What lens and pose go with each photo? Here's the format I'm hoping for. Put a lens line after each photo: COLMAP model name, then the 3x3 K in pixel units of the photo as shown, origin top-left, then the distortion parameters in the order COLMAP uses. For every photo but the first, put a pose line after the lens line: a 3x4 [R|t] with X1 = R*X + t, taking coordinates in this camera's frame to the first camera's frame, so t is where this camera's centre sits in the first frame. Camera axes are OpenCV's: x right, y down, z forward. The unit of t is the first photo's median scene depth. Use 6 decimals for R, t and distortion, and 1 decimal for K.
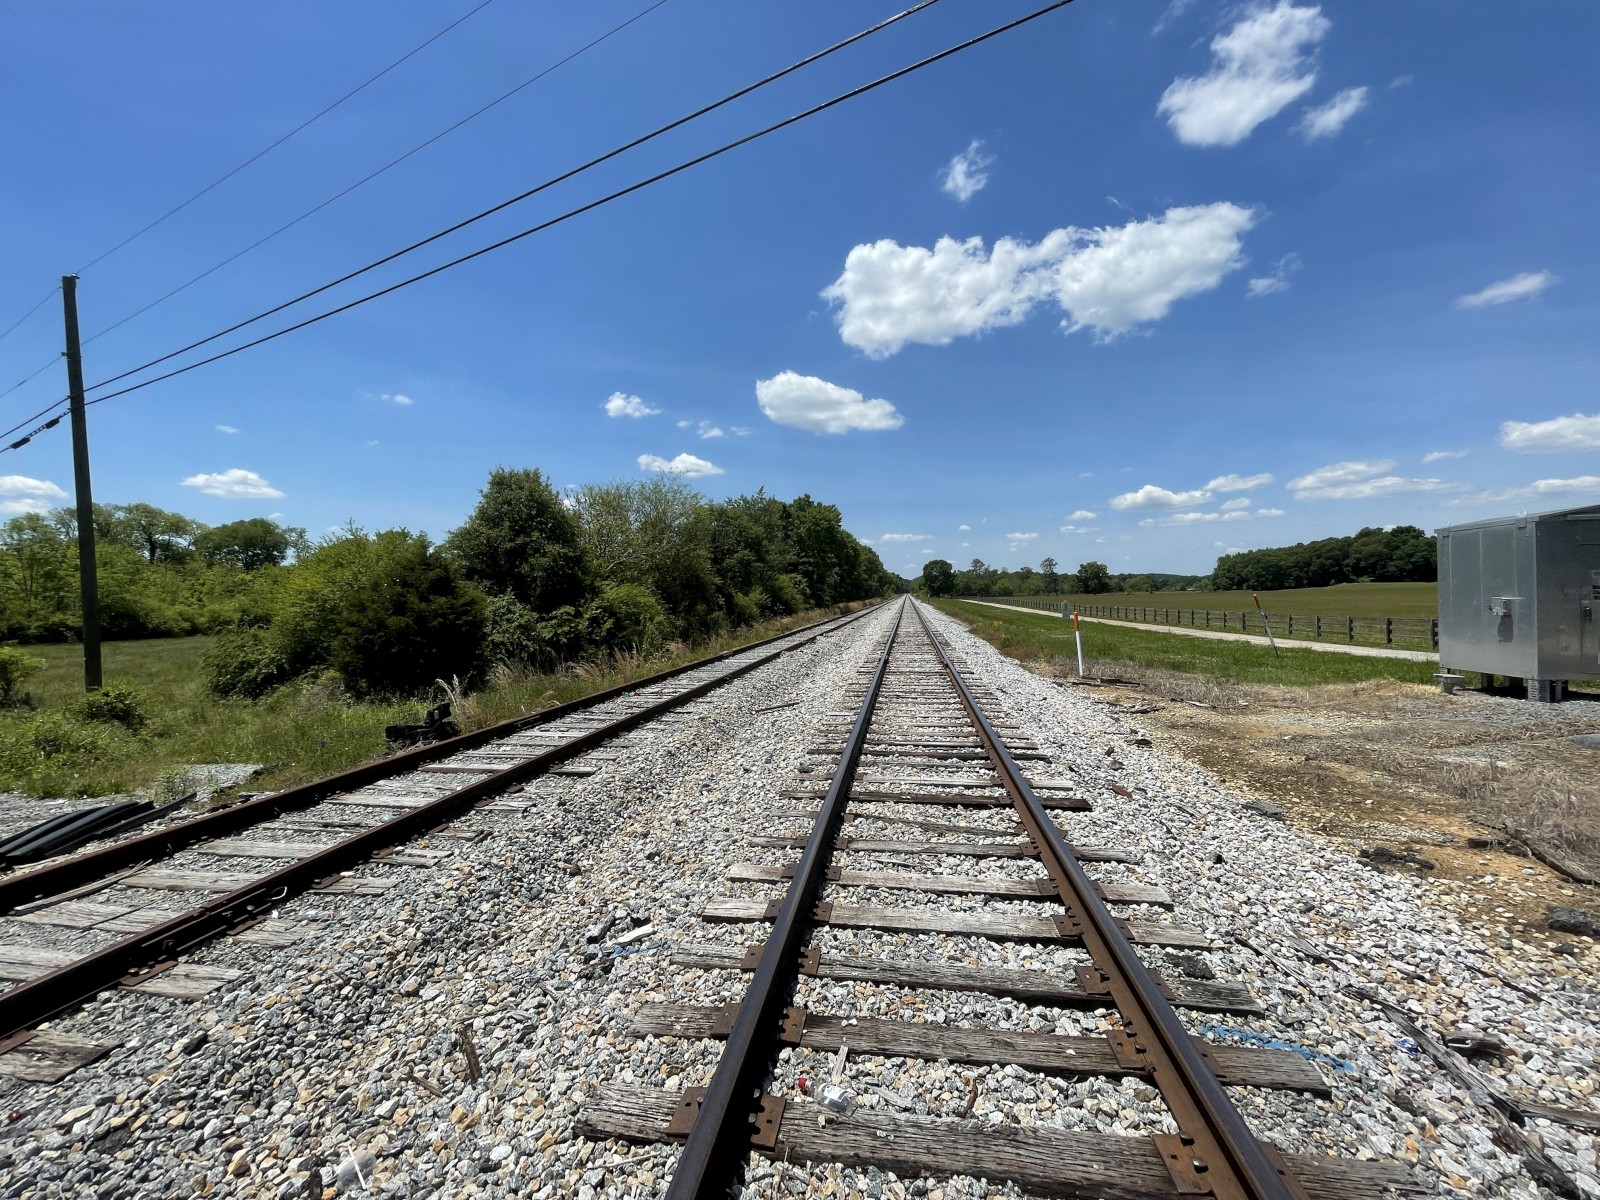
lens RADIAL K [[646.3, 0, 799.2], [0, 646.3, 617.5], [0, 0, 1]] dist [-0.001751, -0.000242]
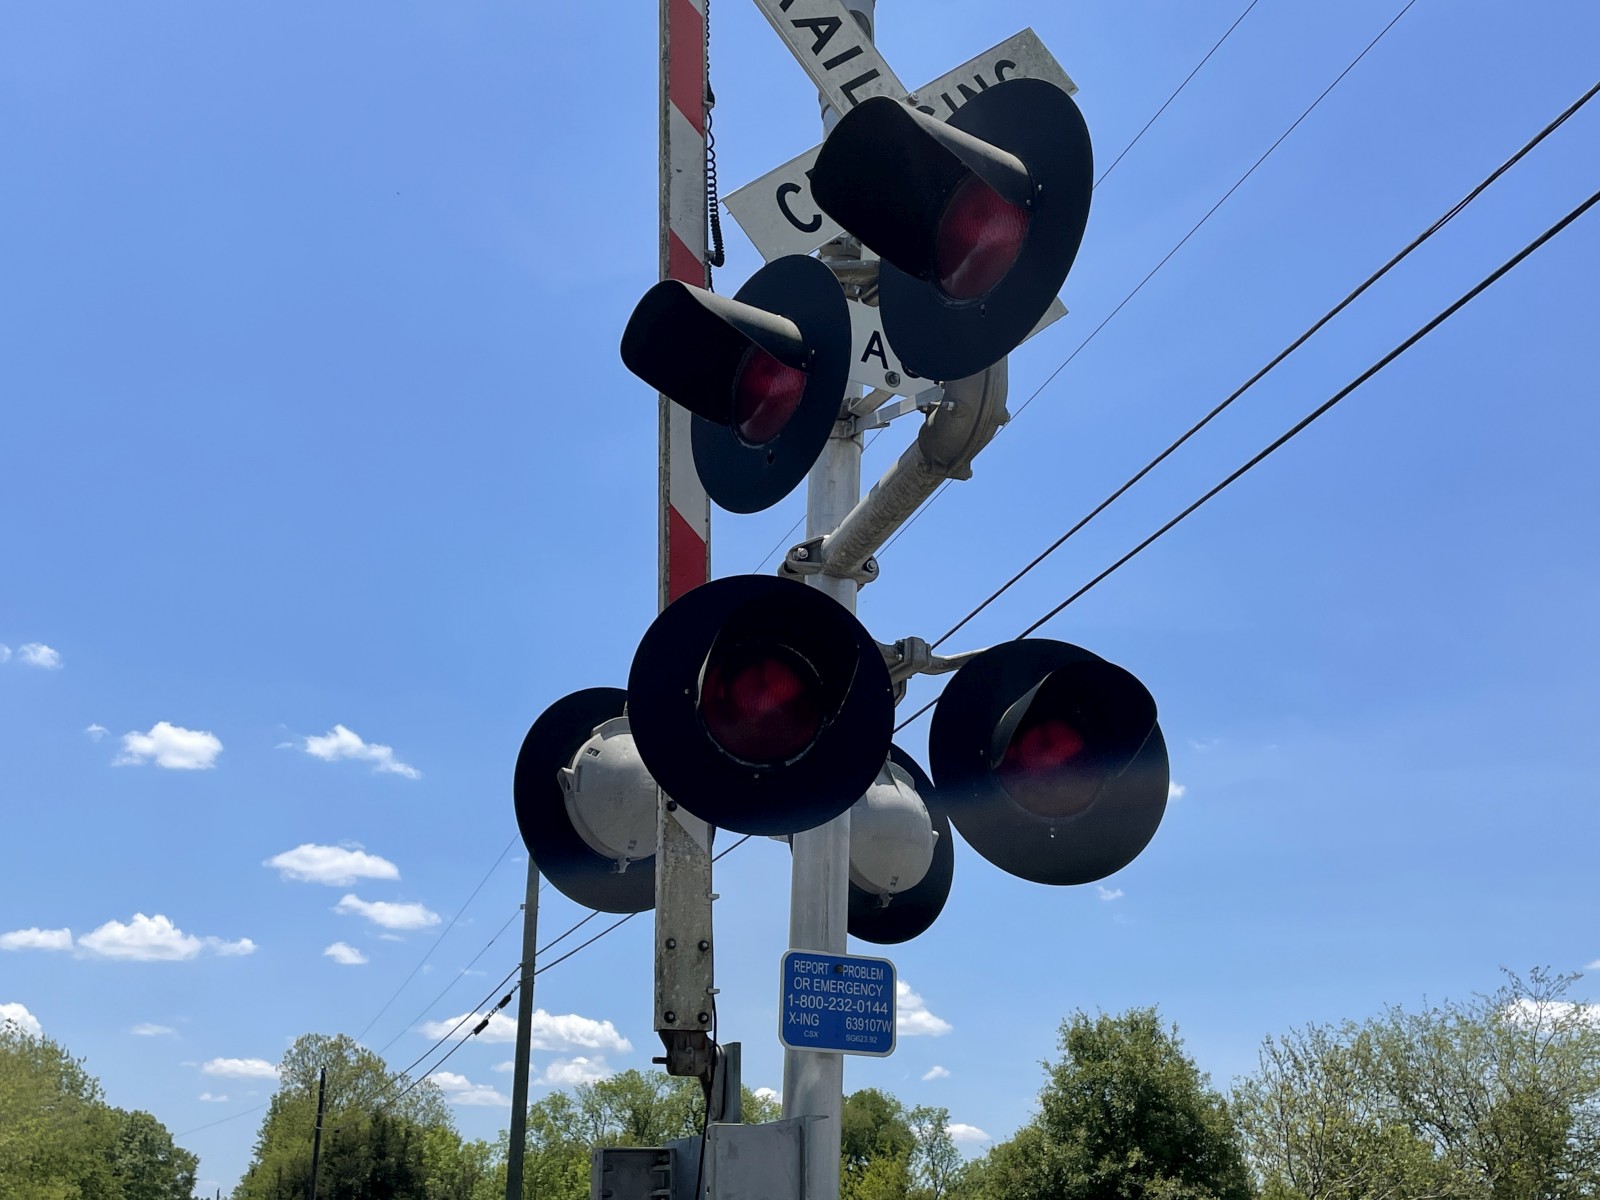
lens RADIAL K [[1773.5, 0, 807.7], [0, 1773.5, 592.3], [0, 0, 1]] dist [0.123168, -0.208277]
pose [[0.731396, -0.205387, -0.650290, 0.361575], [-0.067657, 0.927011, -0.368881, -0.006632], [0.678589, 0.313795, 0.664116, -0.182916]]
